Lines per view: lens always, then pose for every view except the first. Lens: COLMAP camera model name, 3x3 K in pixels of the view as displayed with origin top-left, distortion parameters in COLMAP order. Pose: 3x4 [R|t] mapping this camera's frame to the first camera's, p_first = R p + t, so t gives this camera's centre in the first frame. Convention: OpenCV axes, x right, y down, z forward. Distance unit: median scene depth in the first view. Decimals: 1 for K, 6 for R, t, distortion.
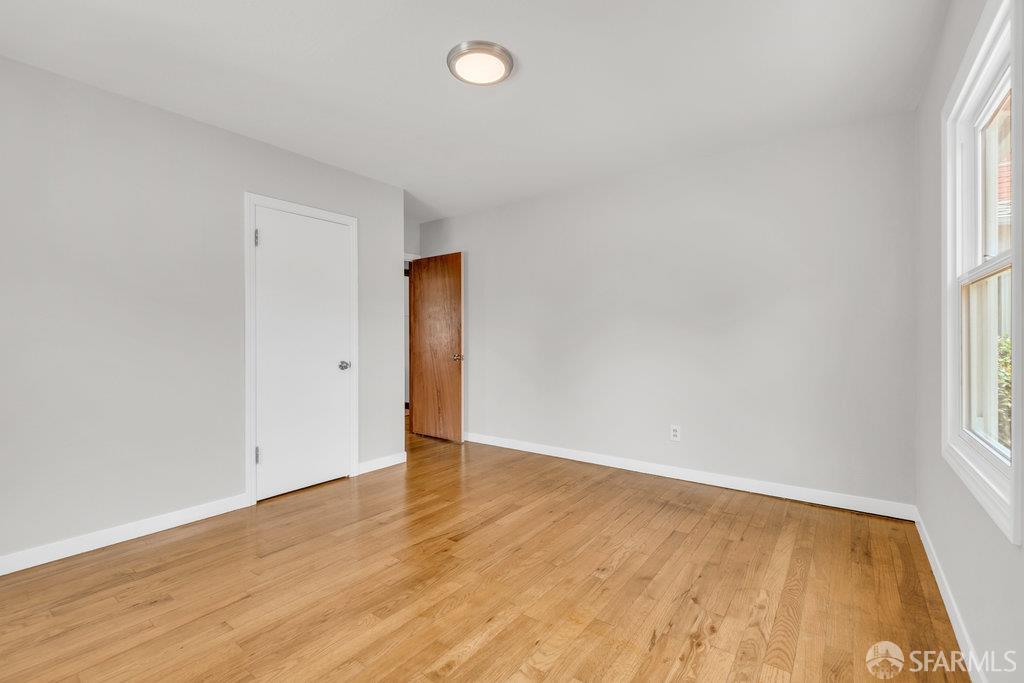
lens RADIAL K [[442.4, 0, 511.8], [0, 442.4, 337.4], [0, 0, 1]] dist [-0.004187, 0.001264]
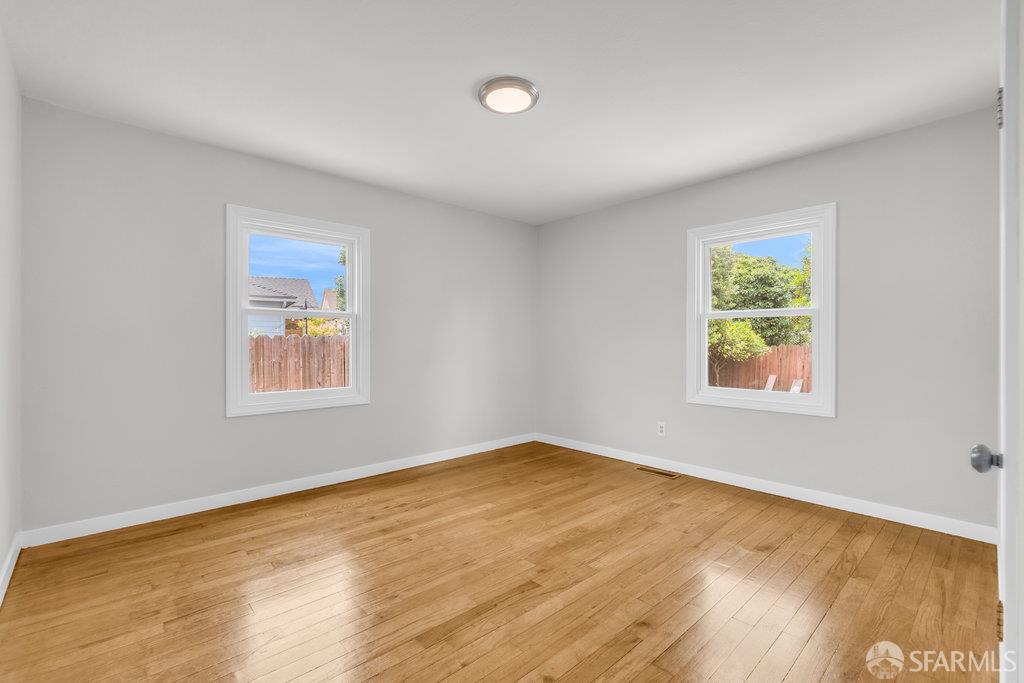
lens RADIAL K [[442.4, 0, 512.6], [0, 442.4, 343.3], [0, 0, 1]] dist [-0.004187, 0.001264]
pose [[-0.985764, -0.000132, 0.168134, -0.251620], [-0.000615, 0.999996, -0.002821, 0.008357], [-0.168133, -0.002884, -0.985760, 1.992086]]
